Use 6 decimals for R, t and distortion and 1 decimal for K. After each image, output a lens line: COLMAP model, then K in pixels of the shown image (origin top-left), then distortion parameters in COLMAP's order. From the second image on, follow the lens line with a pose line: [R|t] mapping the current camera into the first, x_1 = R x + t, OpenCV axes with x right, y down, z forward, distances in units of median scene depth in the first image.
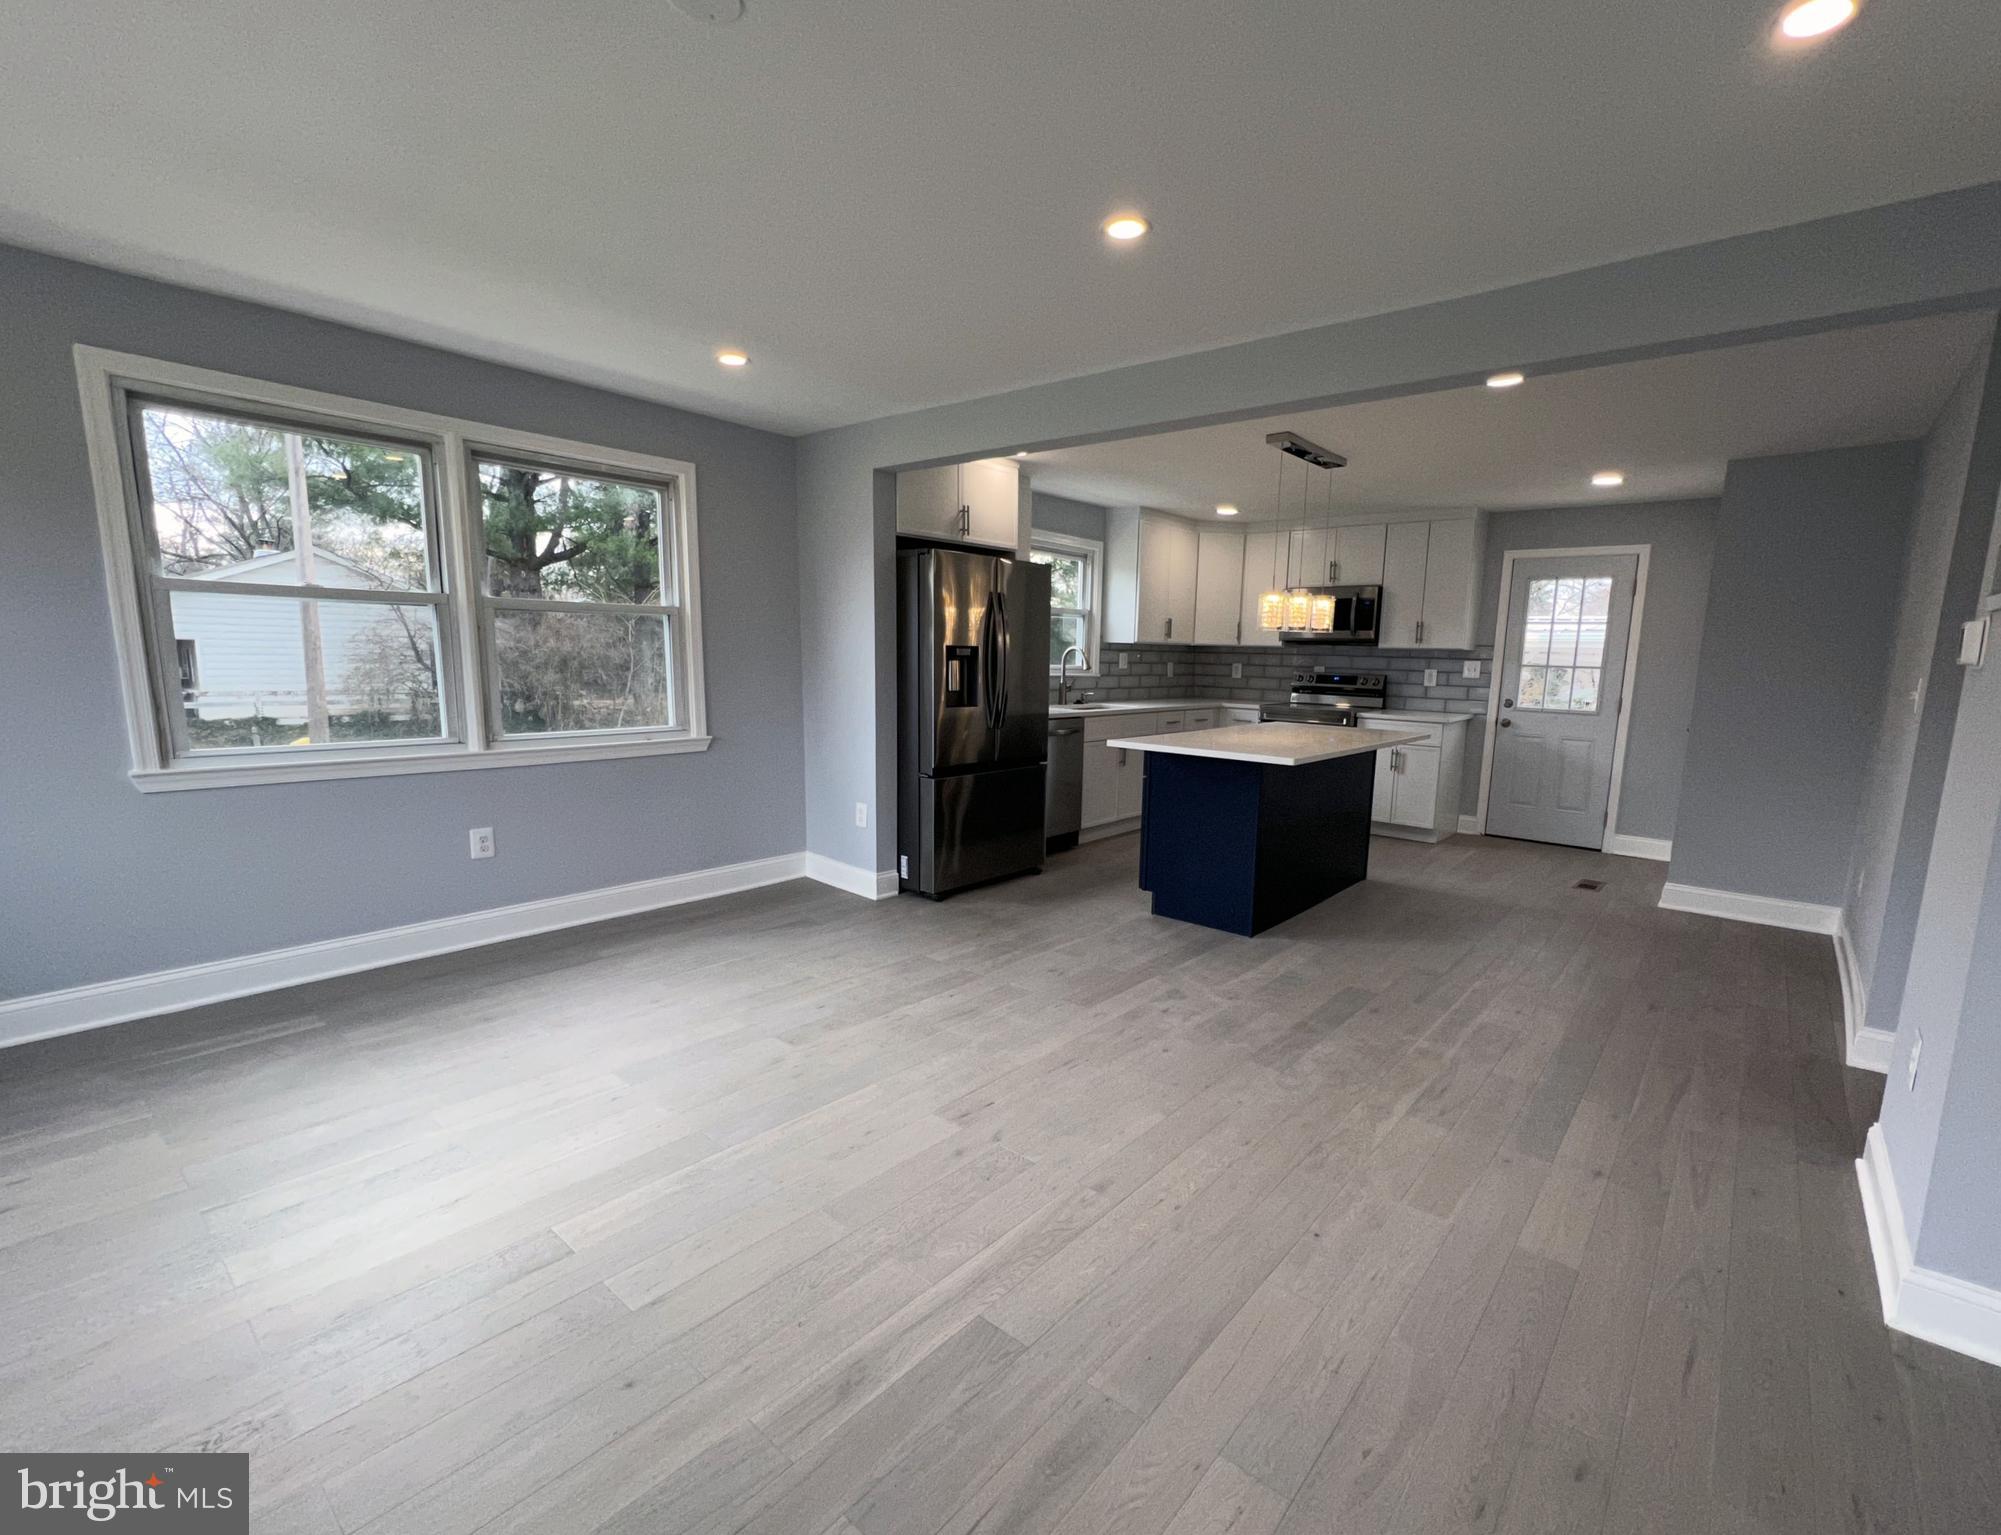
lens RADIAL K [[891.3, 0, 1049.4], [0, 891.3, 797.0], [0, 0, 1]] dist [0.000663, -0.000001]
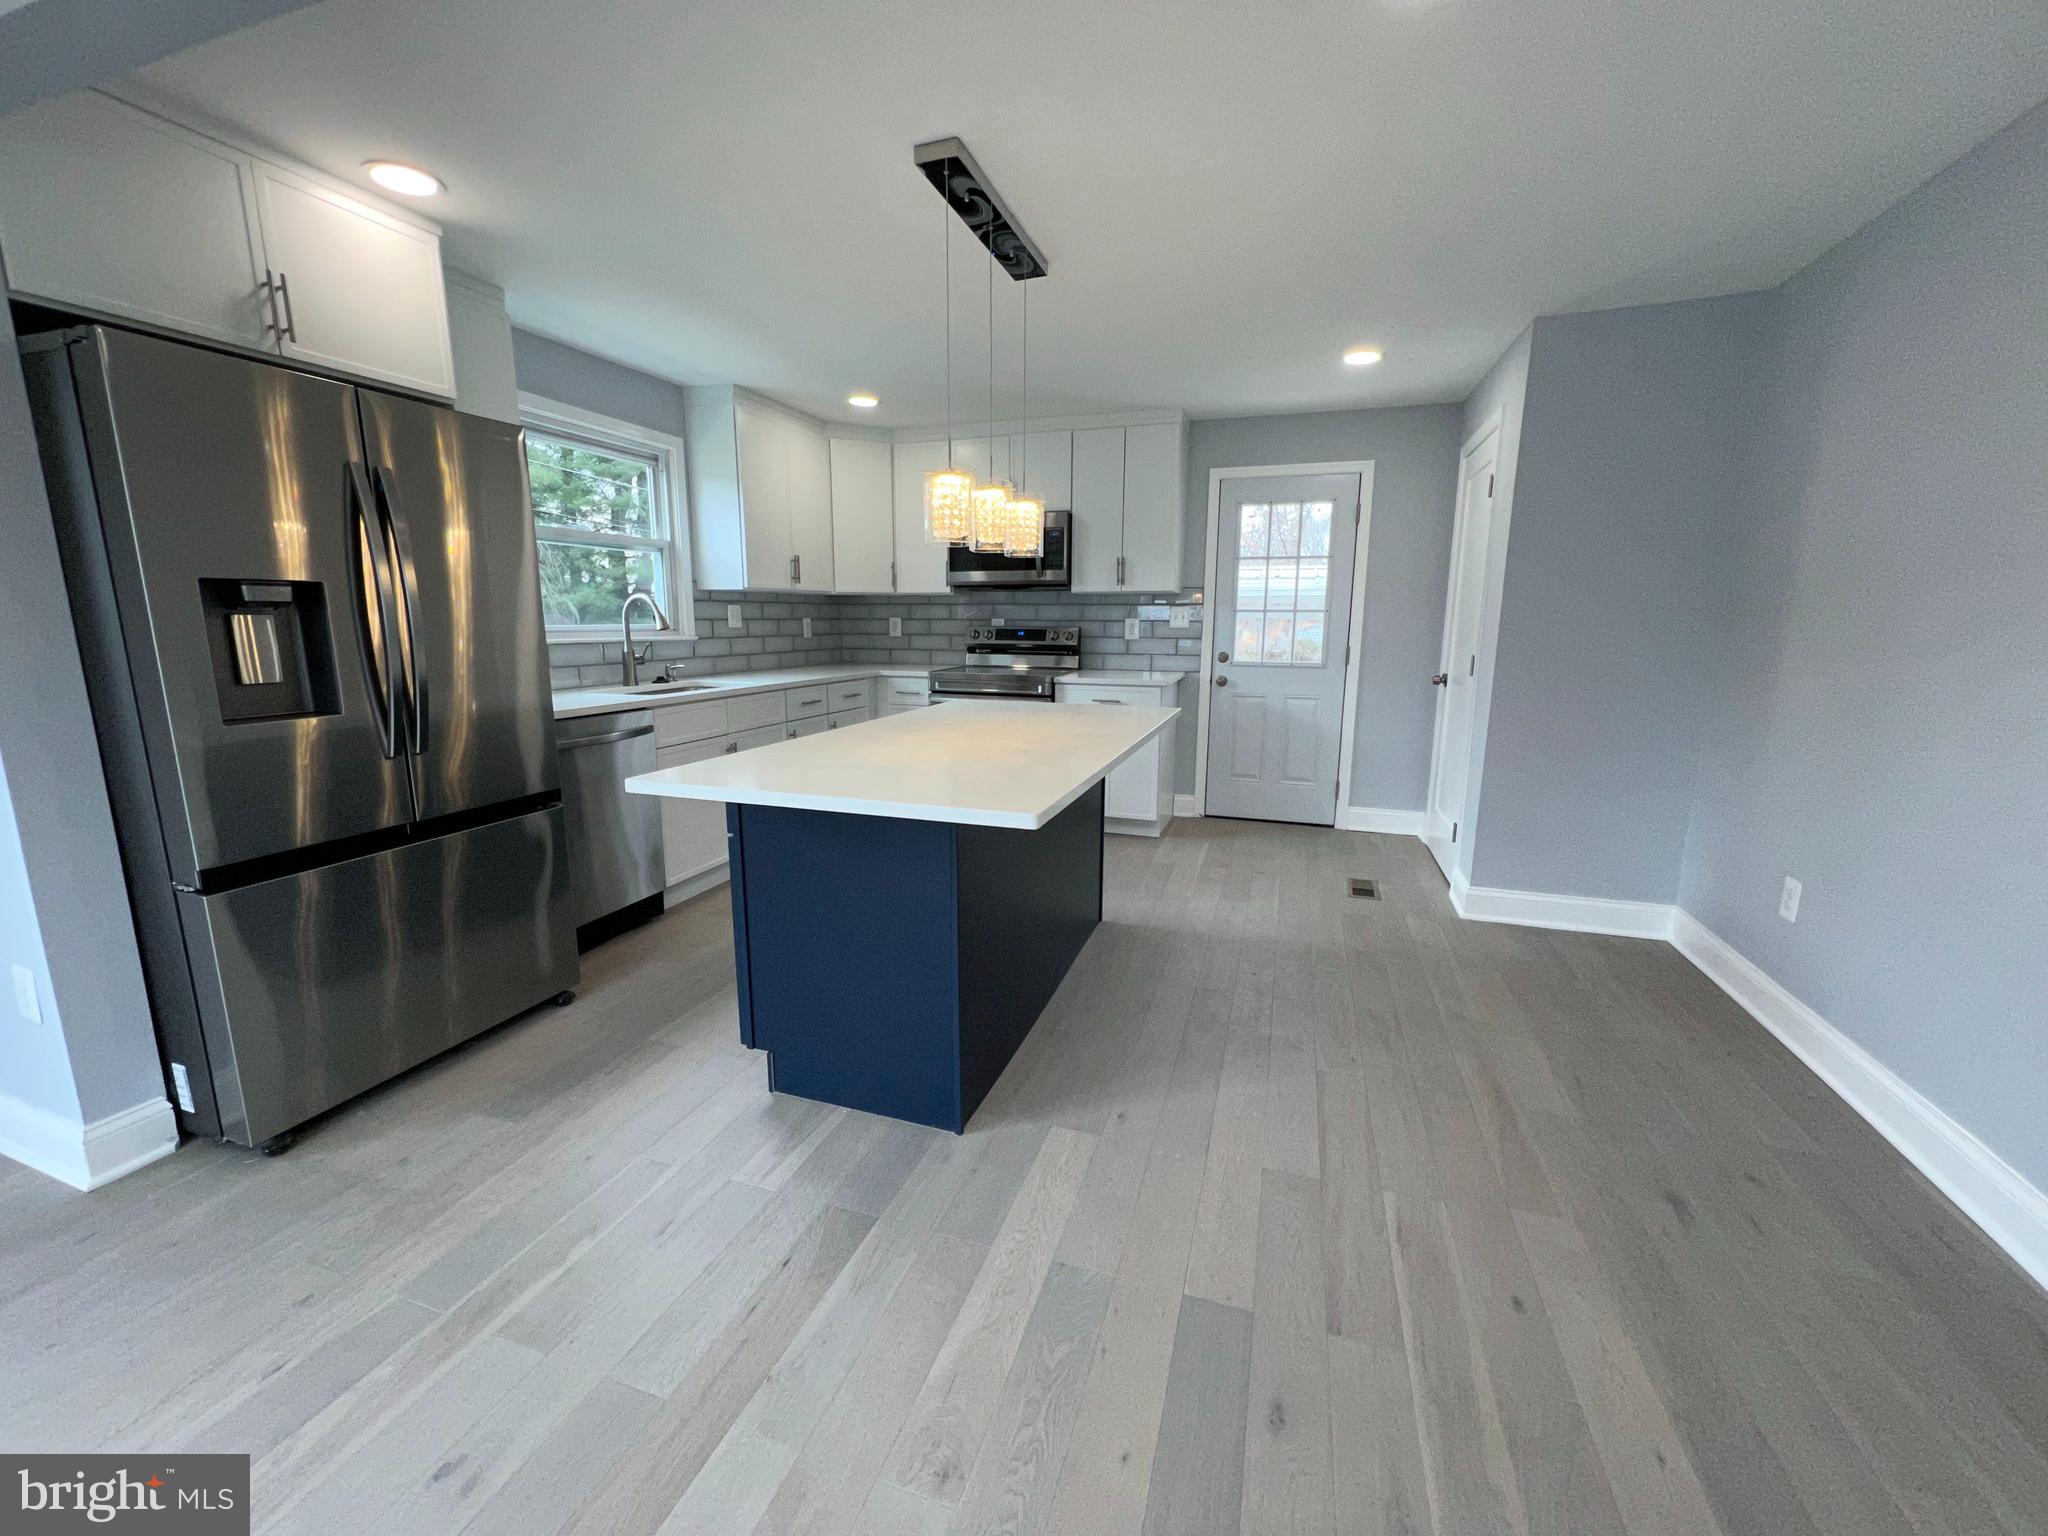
lens RADIAL K [[816.7, 0, 1015.4], [0, 816.7, 765.0], [0, 0, 1]] dist [0.000183, -0.000008]
pose [[0.939673, -0.081849, 0.332139, 0.074765], [0.074446, 0.996611, 0.034976, -0.046462], [-0.333876, -0.008140, 0.942582, 0.350710]]
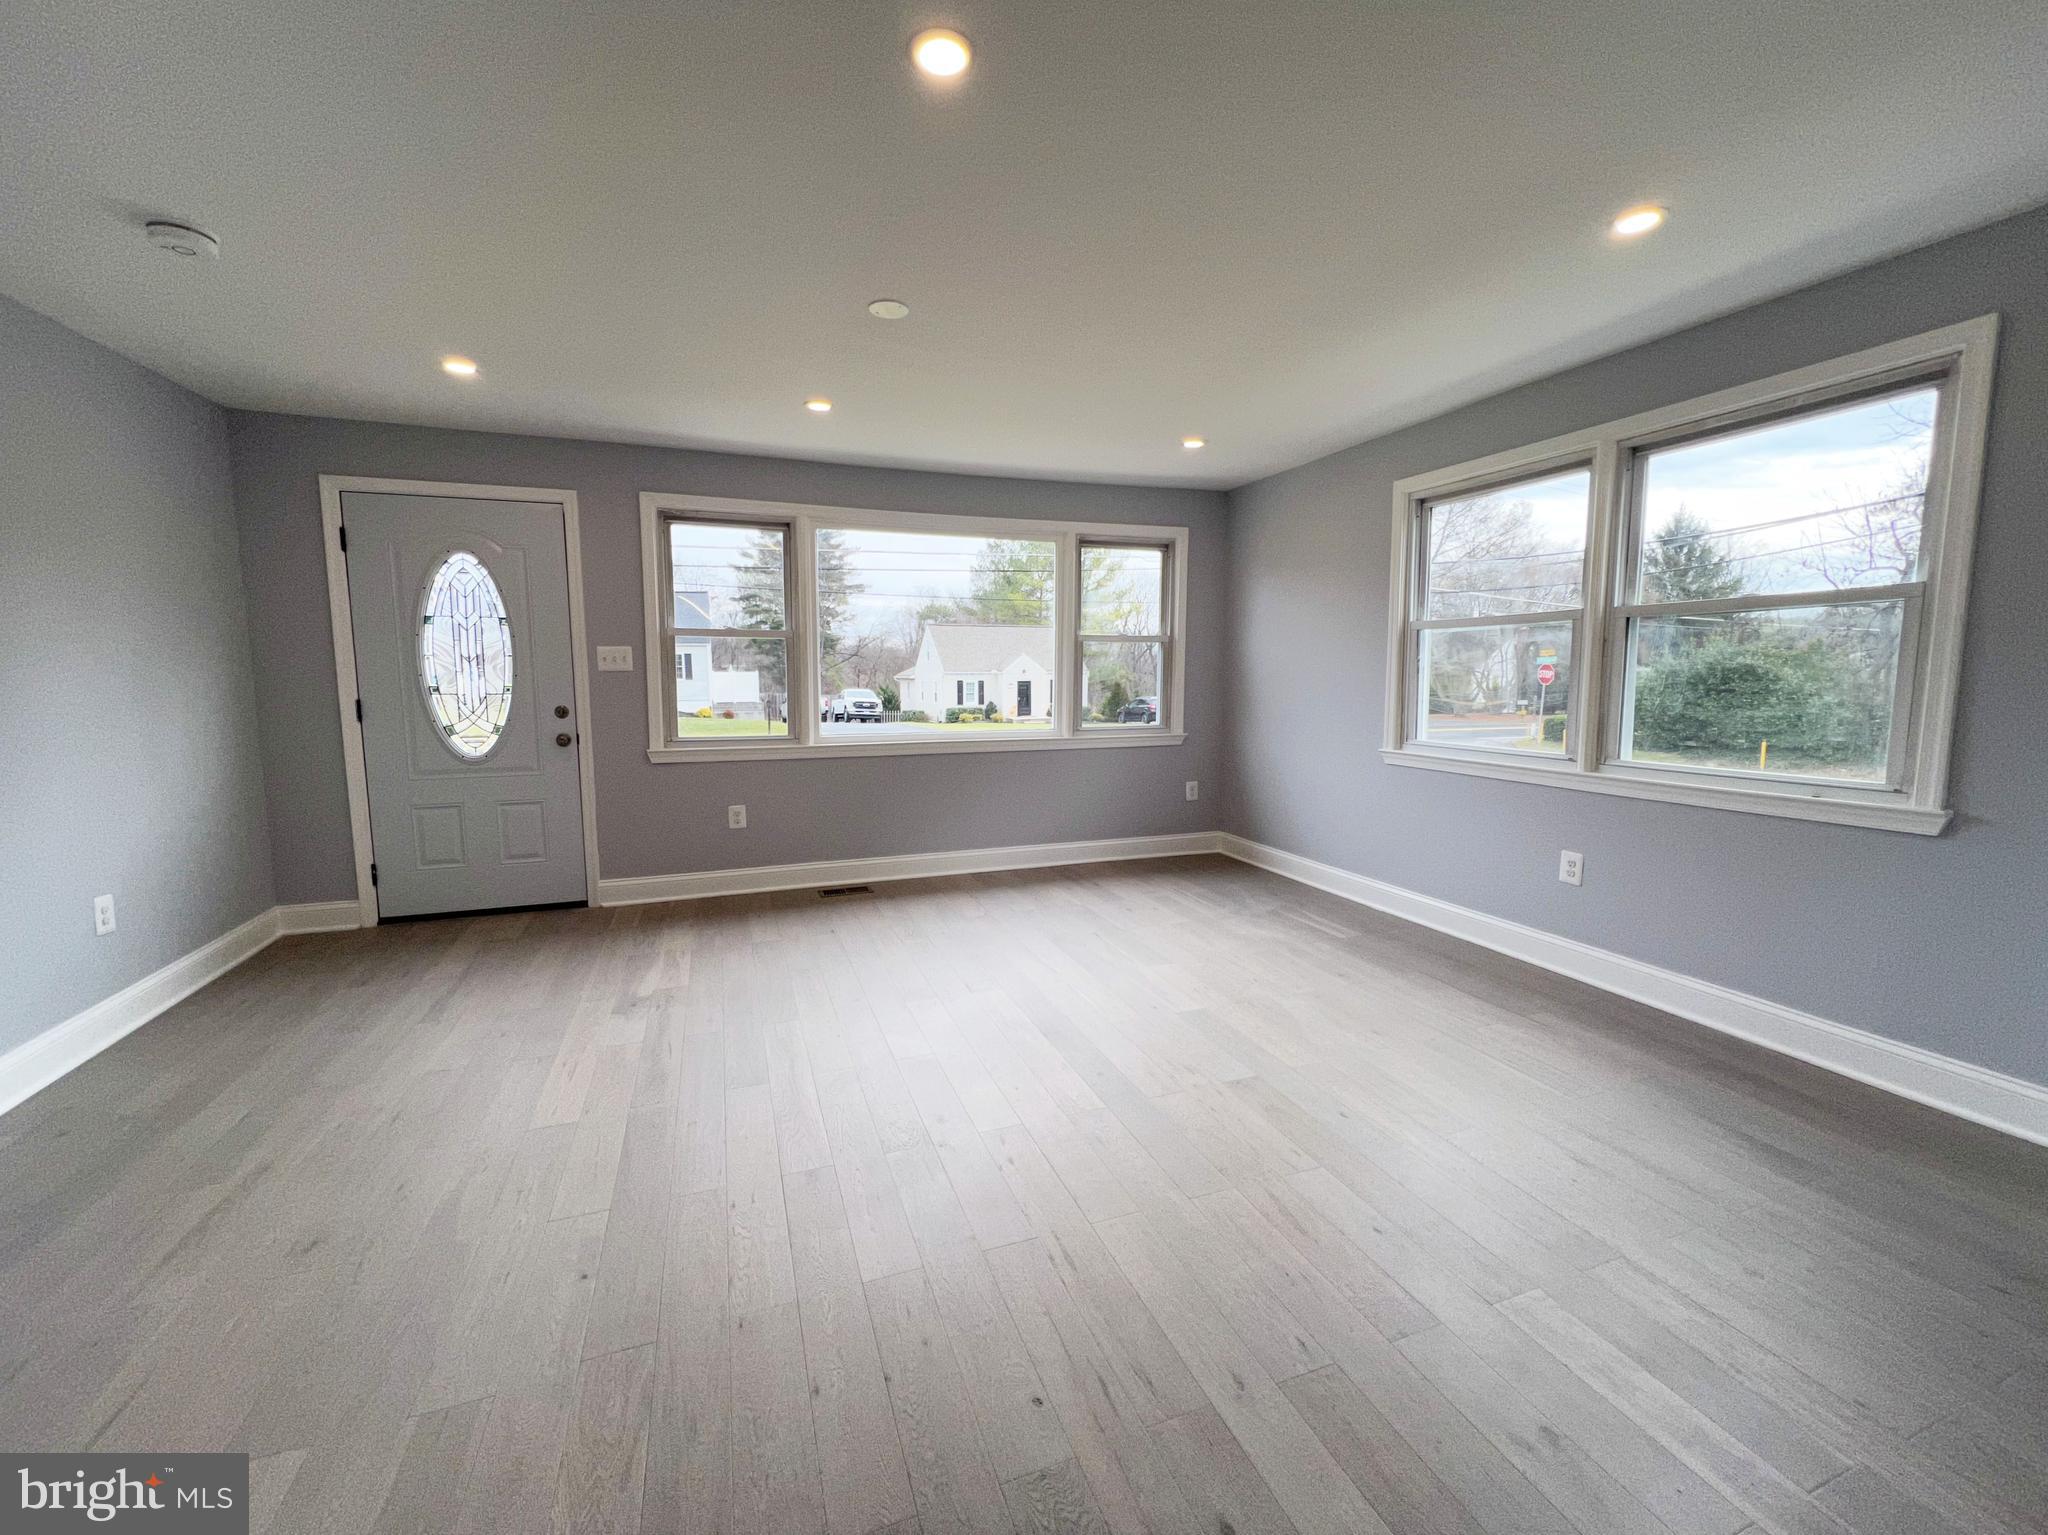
lens RADIAL K [[816.7, 0, 1015.4], [0, 816.7, 764.5], [0, 0, 1]] dist [0.000183, -0.000008]
pose [[-0.515379, 0.072324, -0.853905, 0.231306], [-0.145266, 0.974639, 0.170225, -0.067389], [0.844560, 0.211774, -0.491803, 0.520212]]
